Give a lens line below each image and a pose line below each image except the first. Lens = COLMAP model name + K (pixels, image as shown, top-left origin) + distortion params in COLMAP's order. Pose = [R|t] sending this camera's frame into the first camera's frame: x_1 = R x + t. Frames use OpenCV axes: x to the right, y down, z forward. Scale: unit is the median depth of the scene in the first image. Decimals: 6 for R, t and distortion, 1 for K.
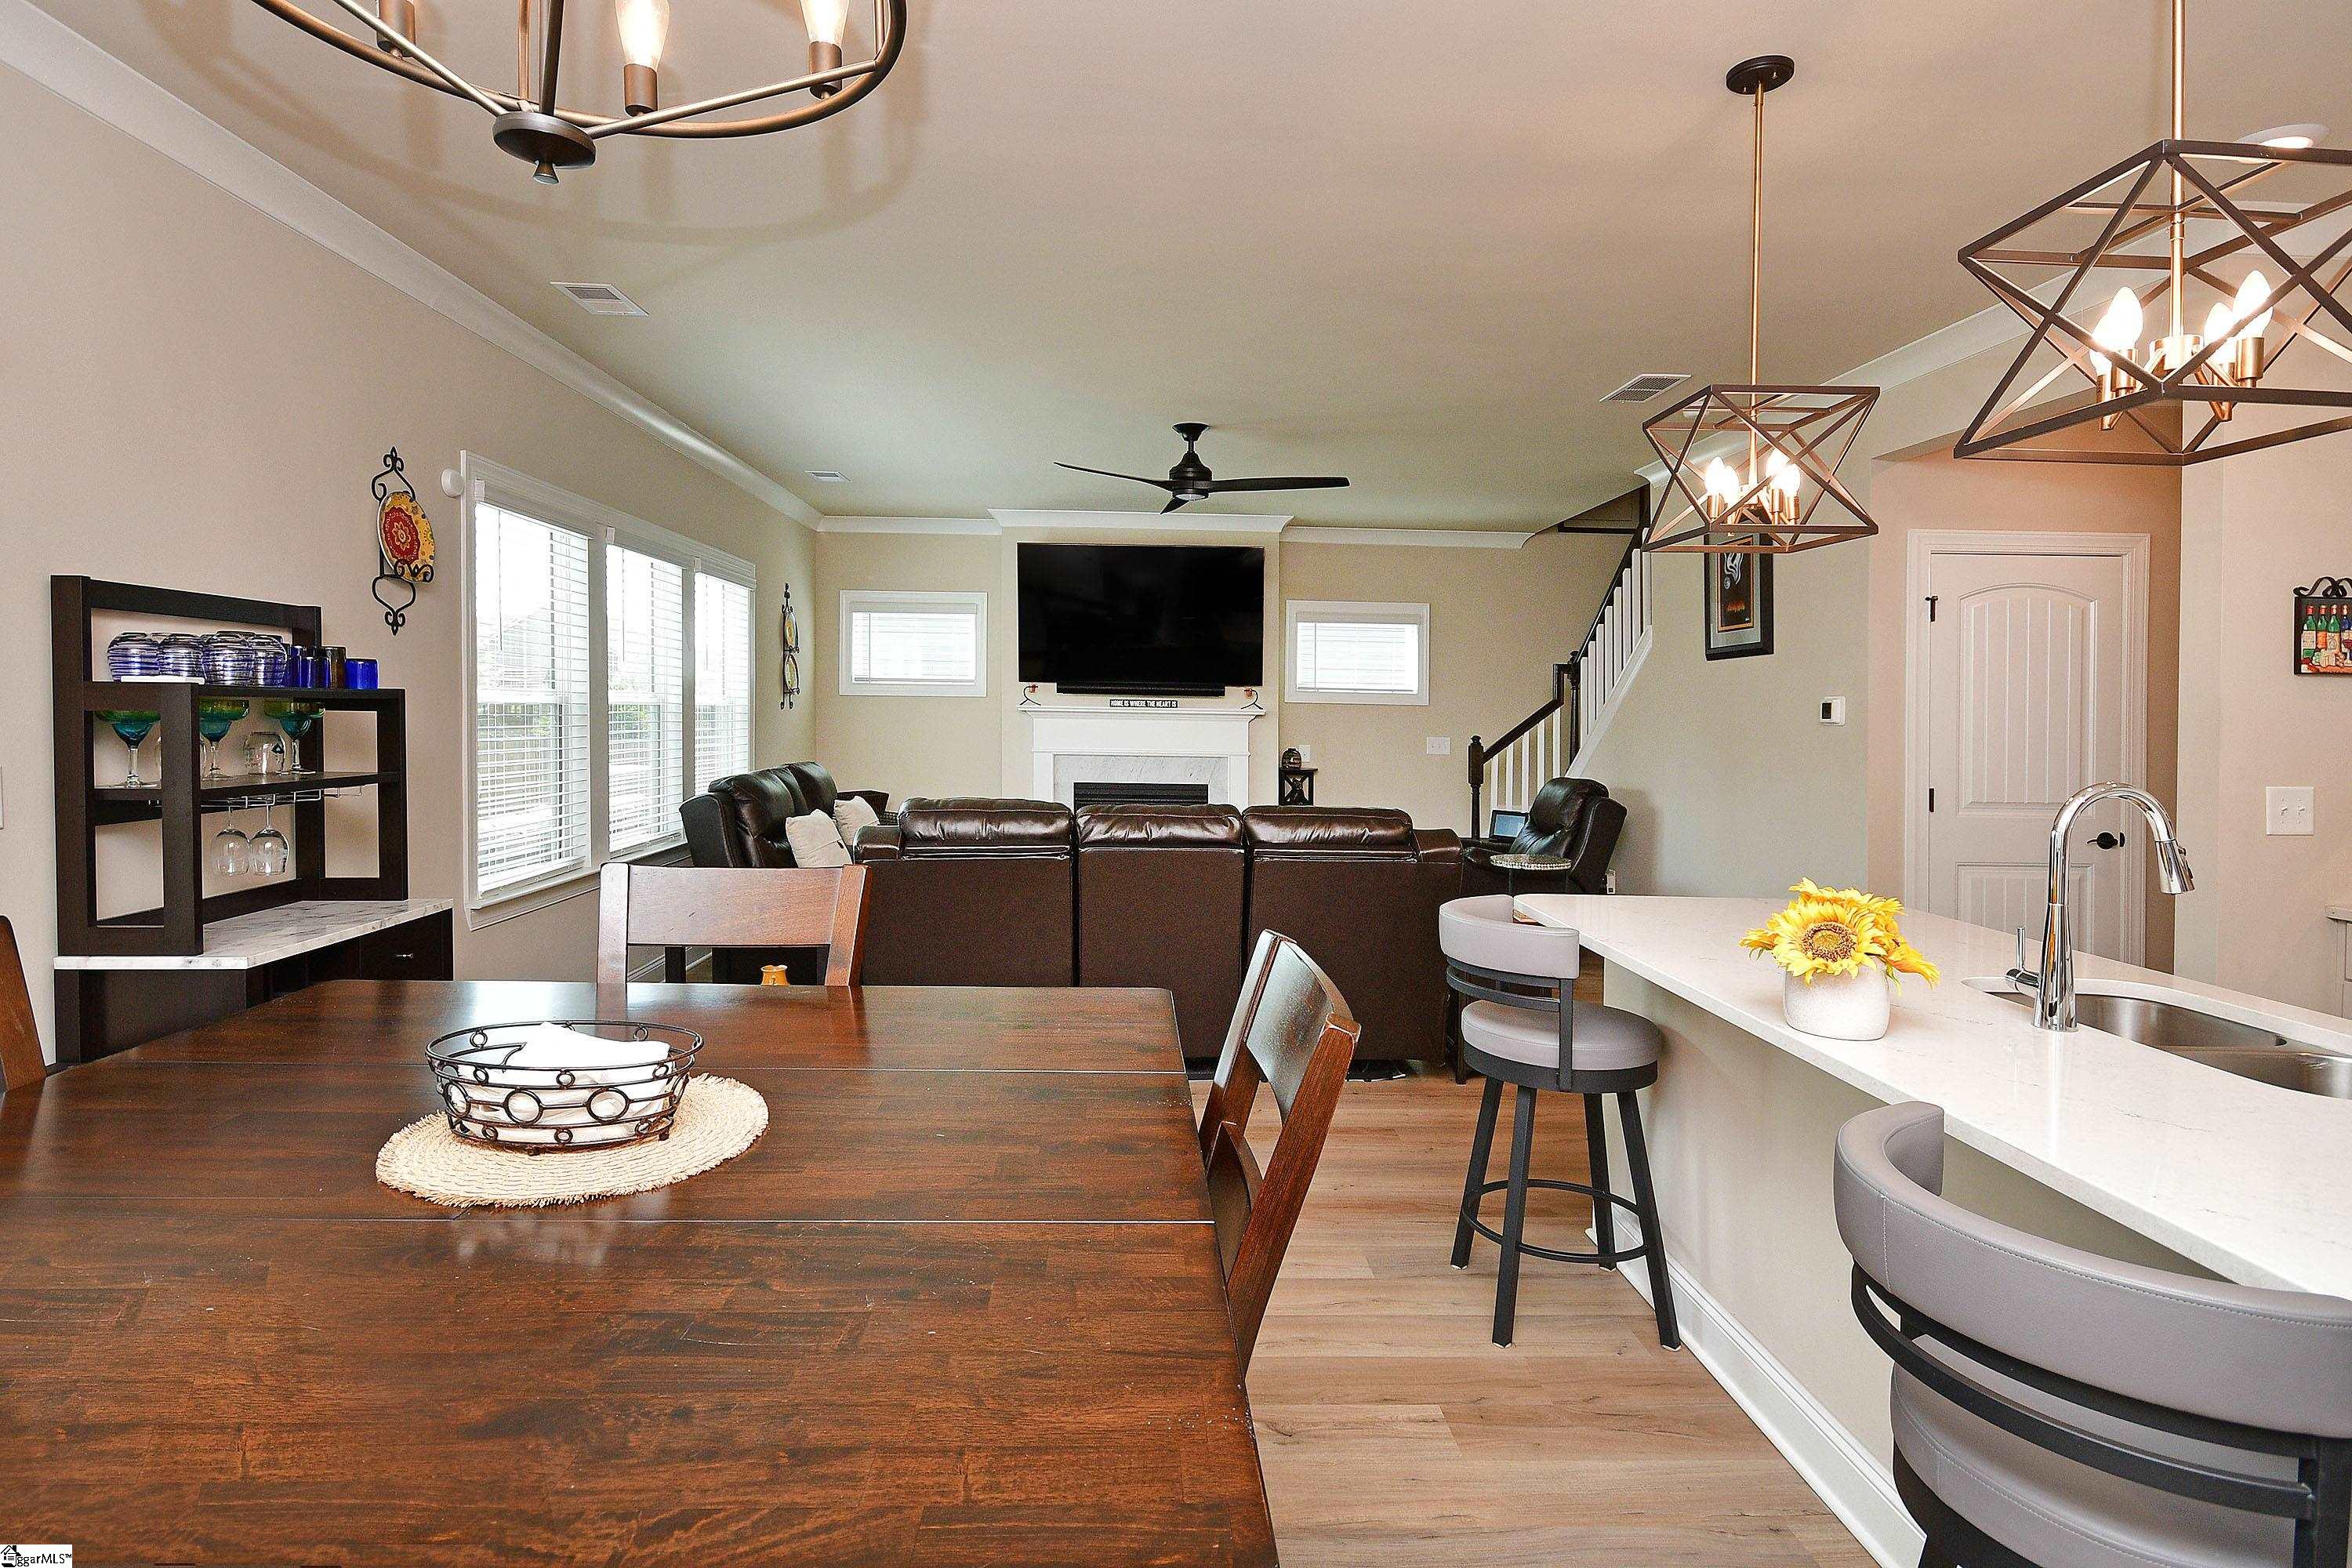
lens RADIAL K [[1185.7, 0, 1168.5], [0, 1185.7, 714.3], [0, 0, 1]] dist [0.000005, 0.000081]
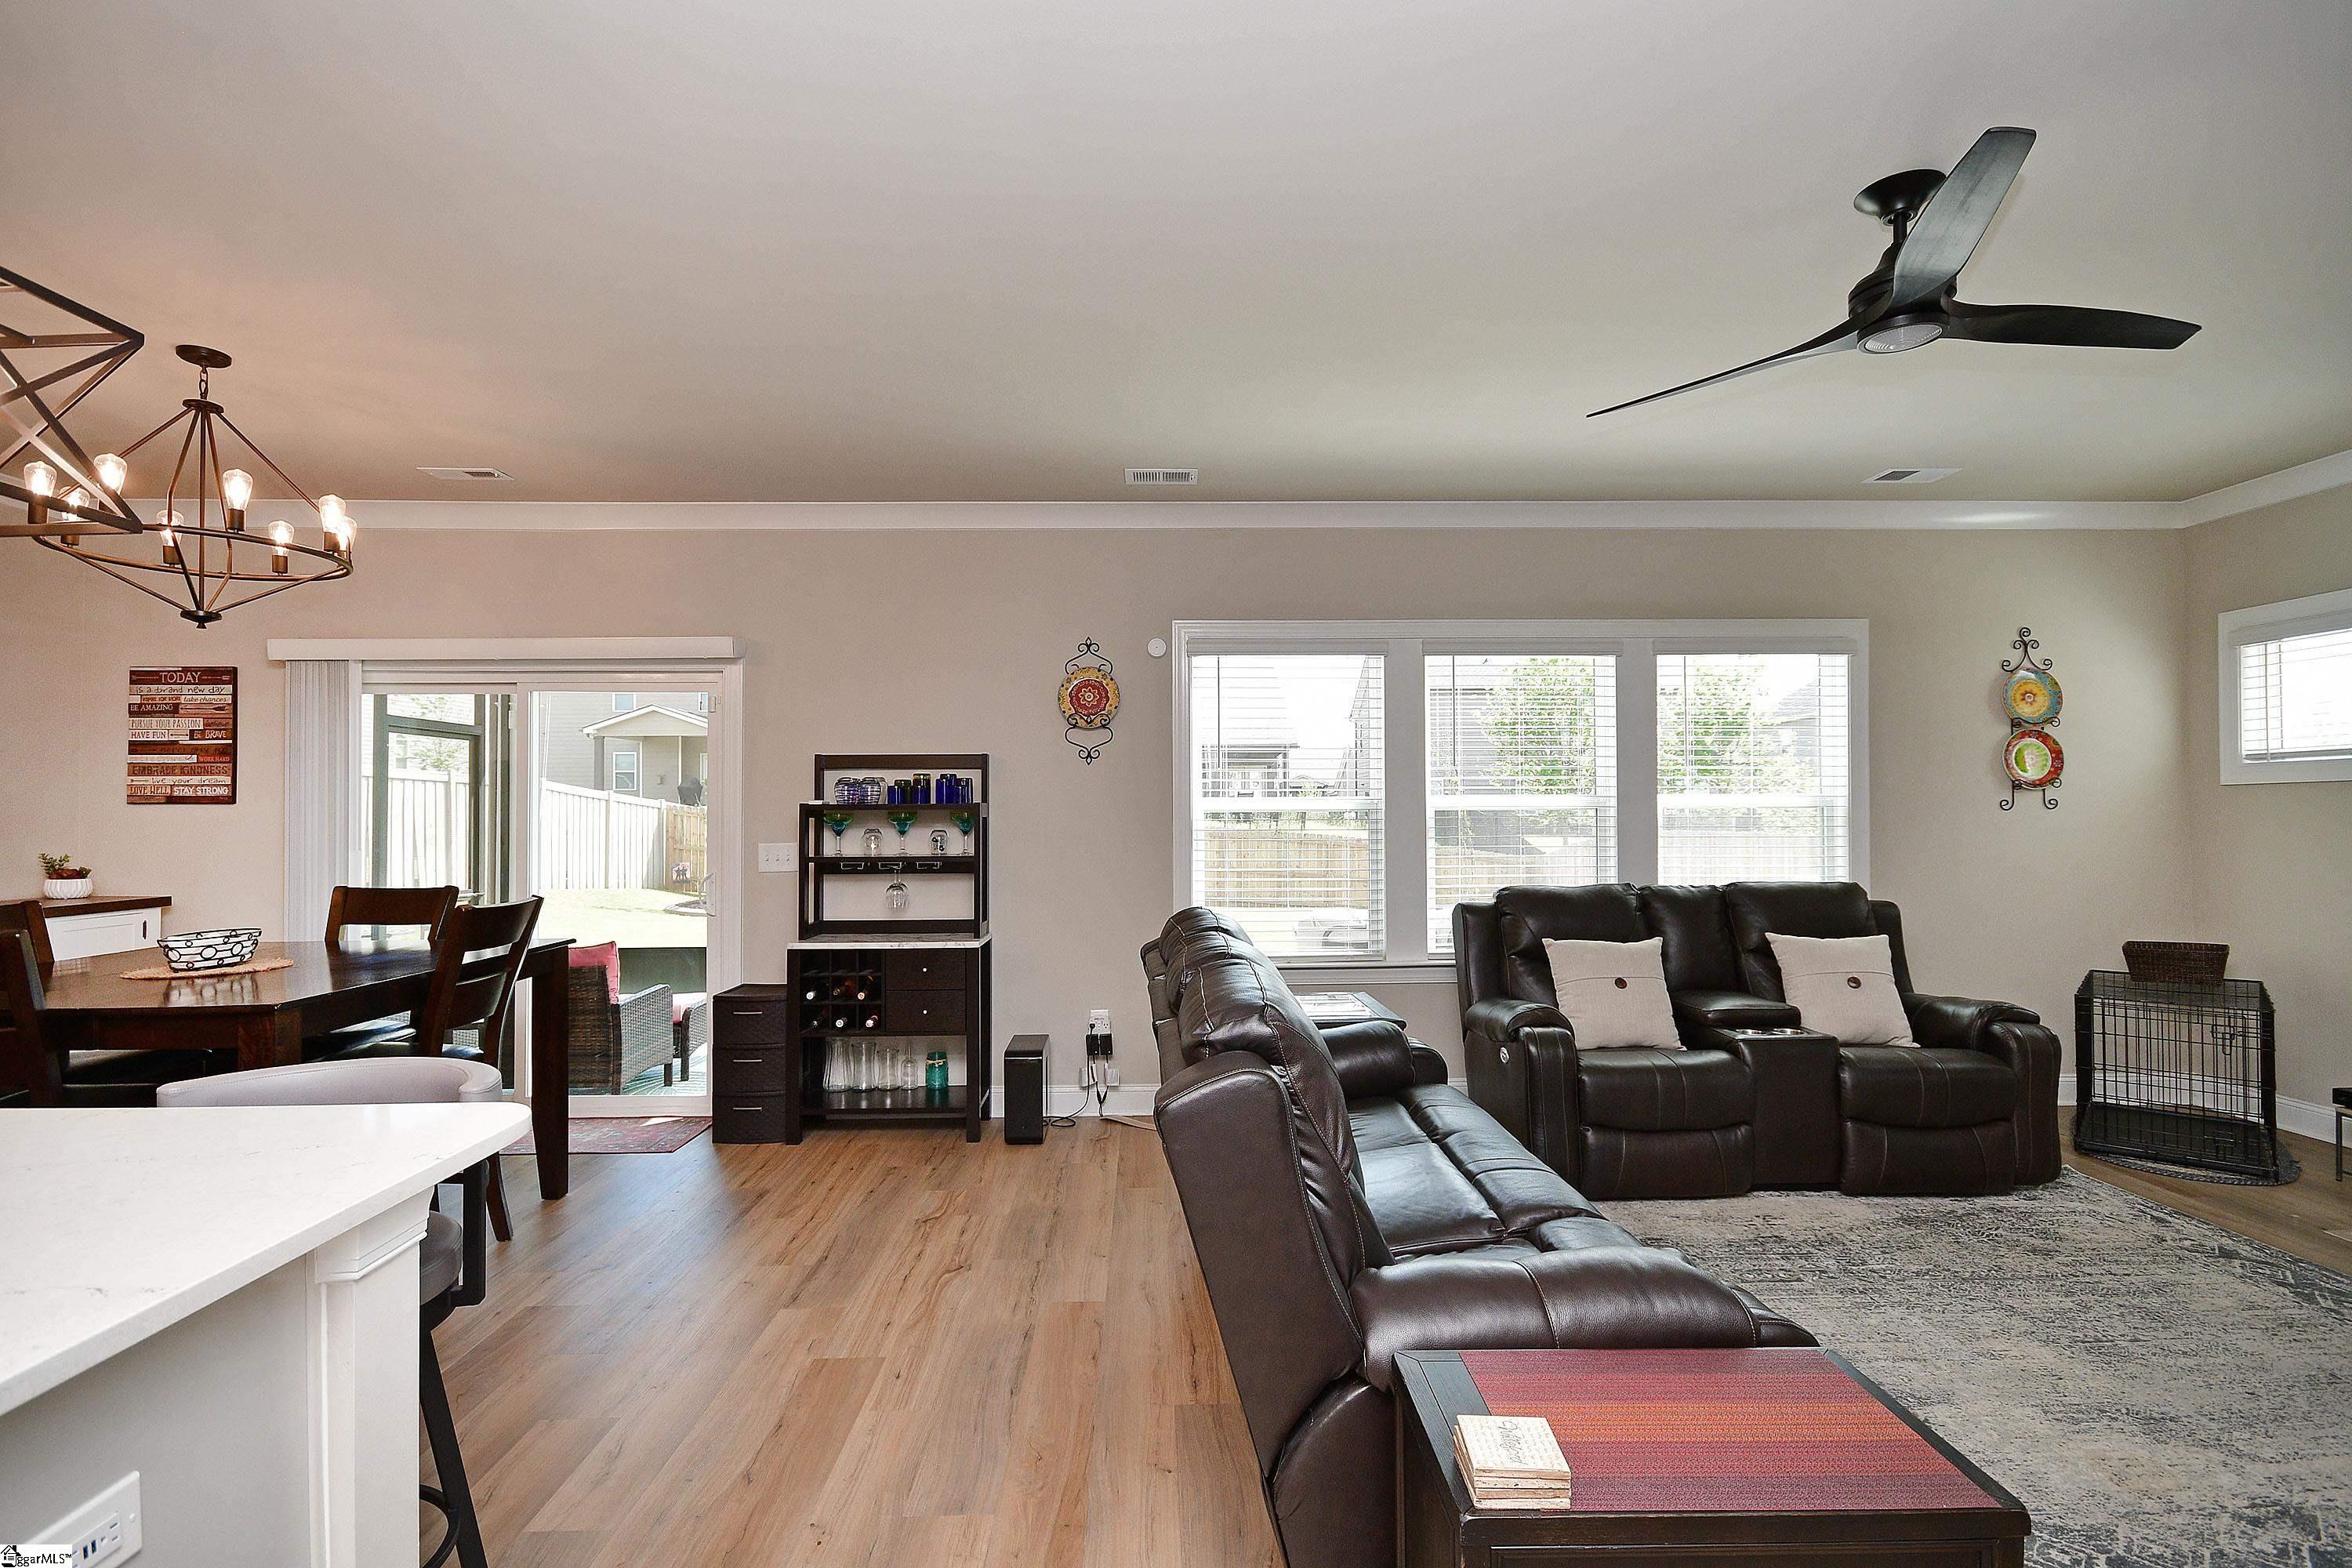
lens RADIAL K [[1095.8, 0, 1171.4], [0, 1095.8, 819.7], [0, 0, 1]] dist [0.018496, -0.017881]
pose [[-0.006234, -0.008313, -0.999946, 0.315540], [0.002539, 0.999962, -0.008329, 0.005647], [0.999977, -0.002591, -0.006213, 0.499098]]
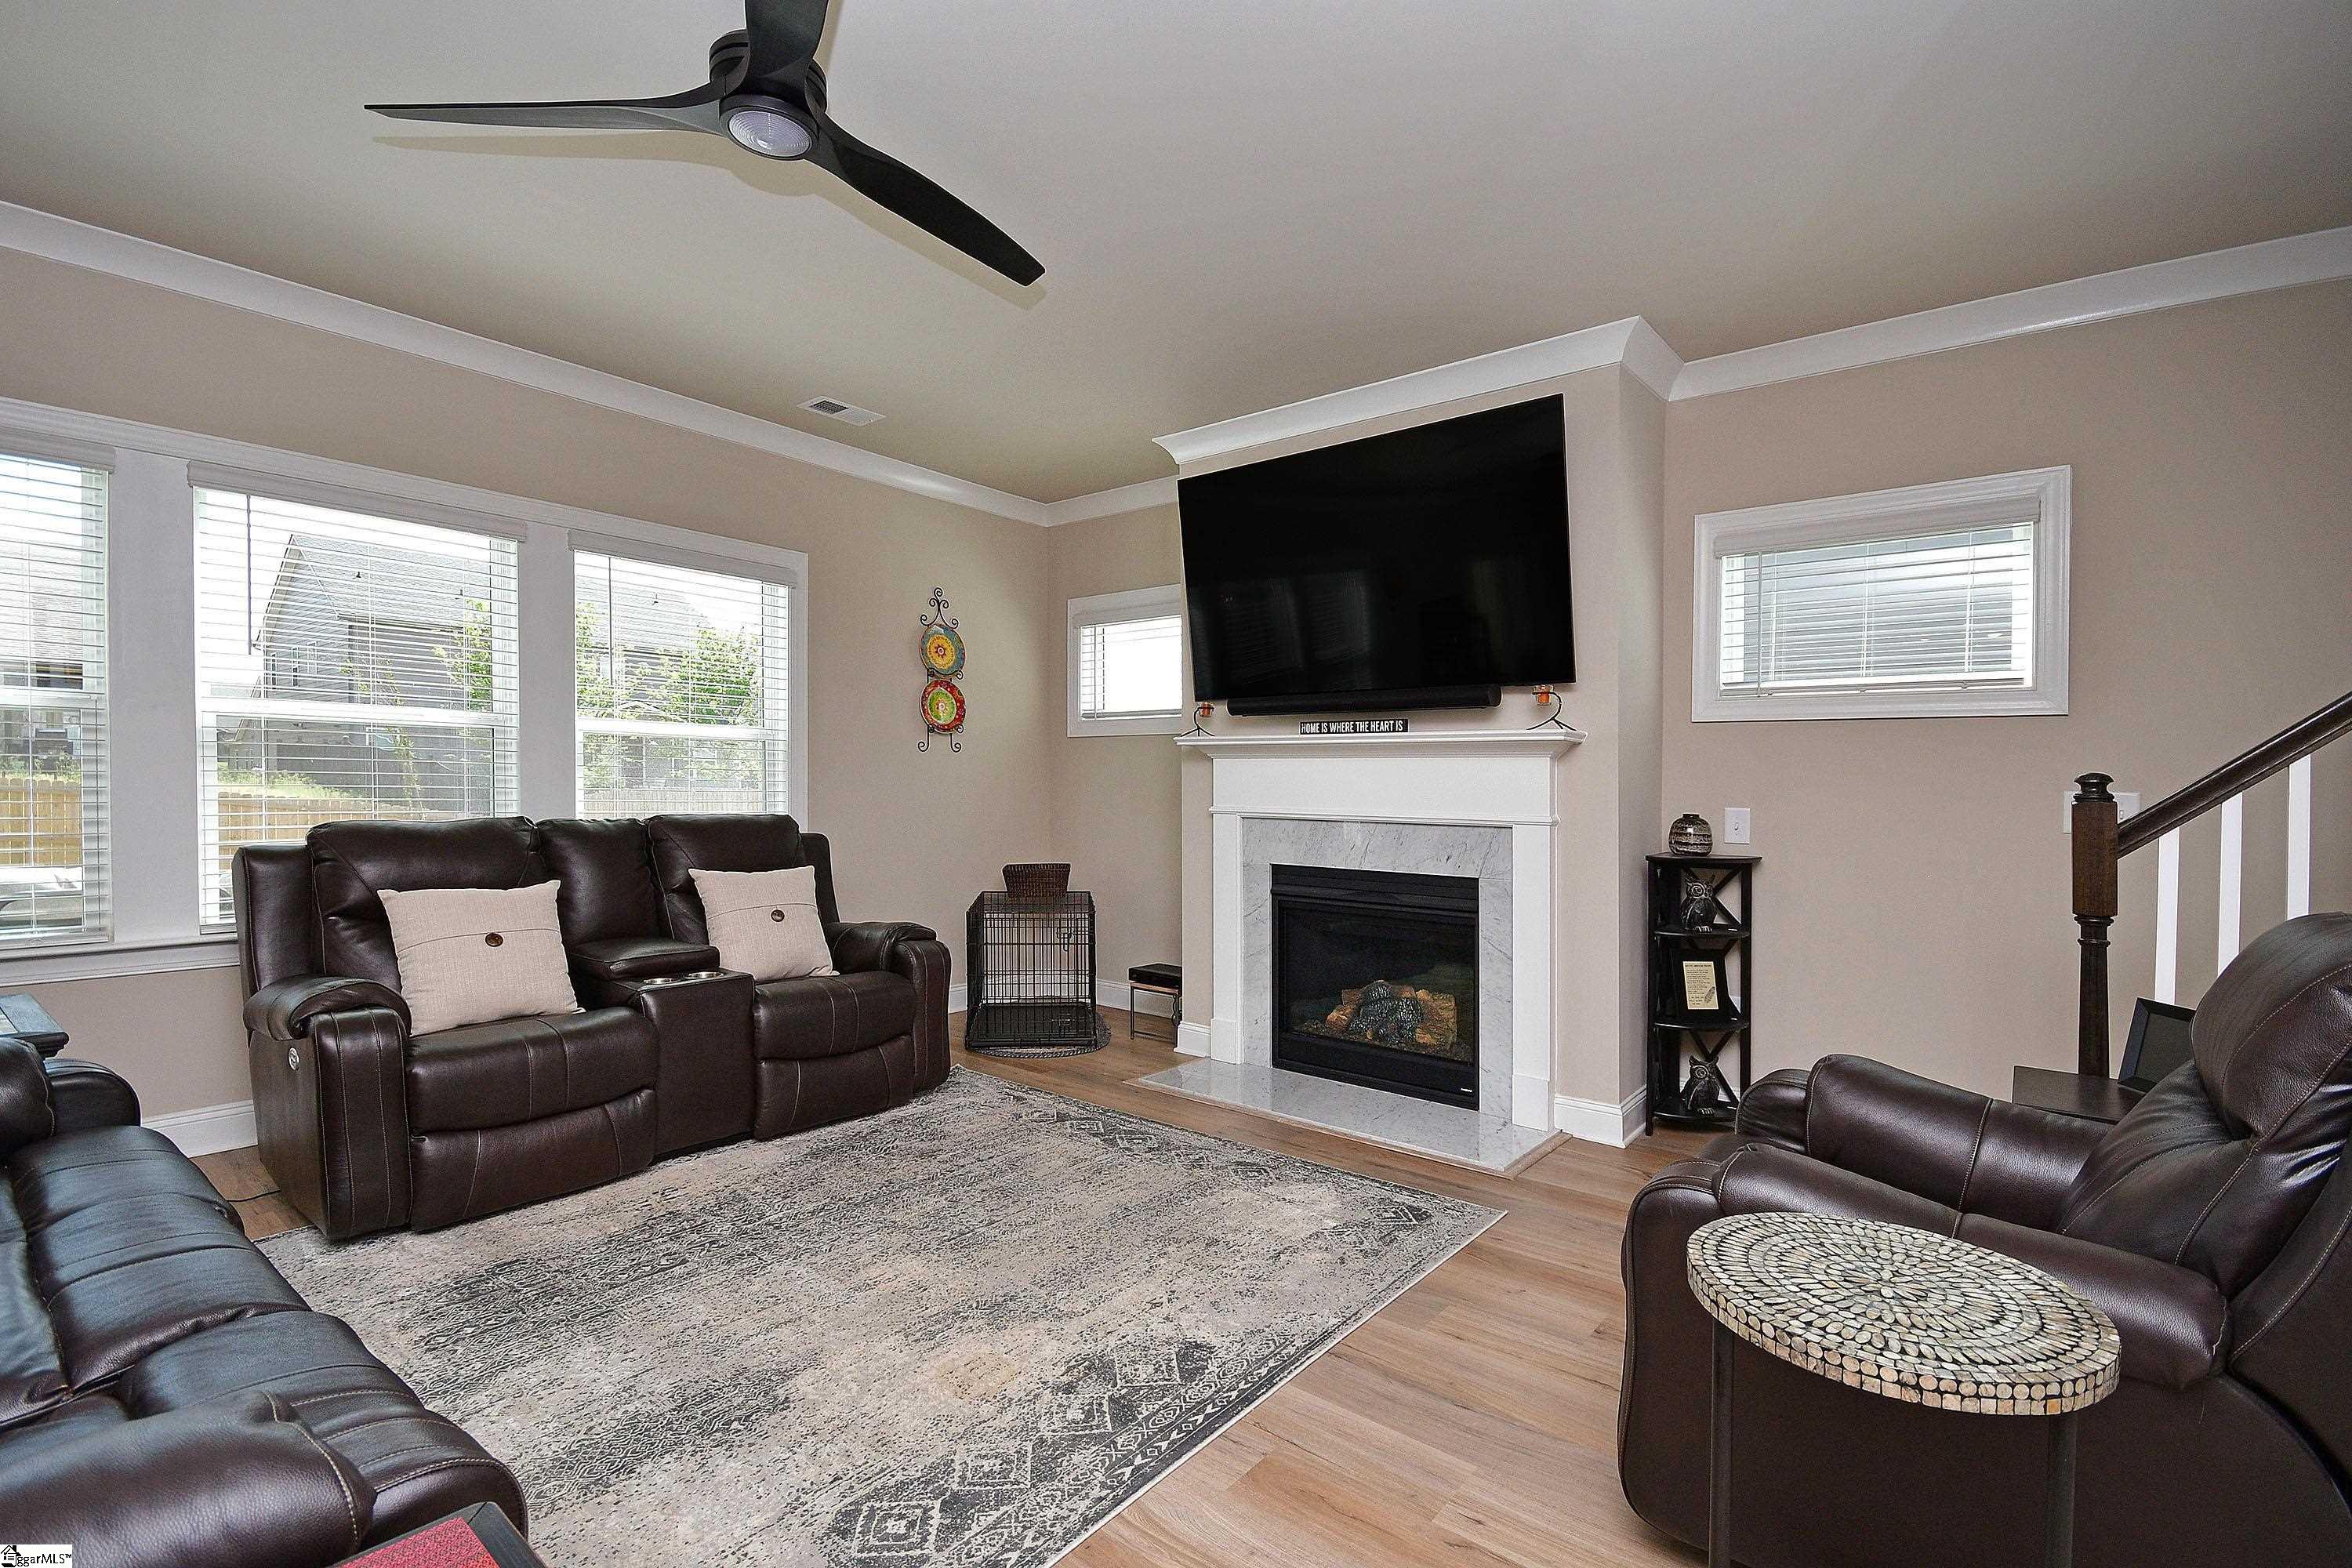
lens RADIAL K [[1060.9, 0, 1197.6], [0, 1060.9, 809.6], [0, 0, 1]] dist [-0.004066, -0.001055]
pose [[0.762466, 0.010476, -0.646944, 0.248100], [-0.004549, 0.999931, 0.010830, 0.024836], [0.647013, -0.005314, 0.762461, 0.574757]]
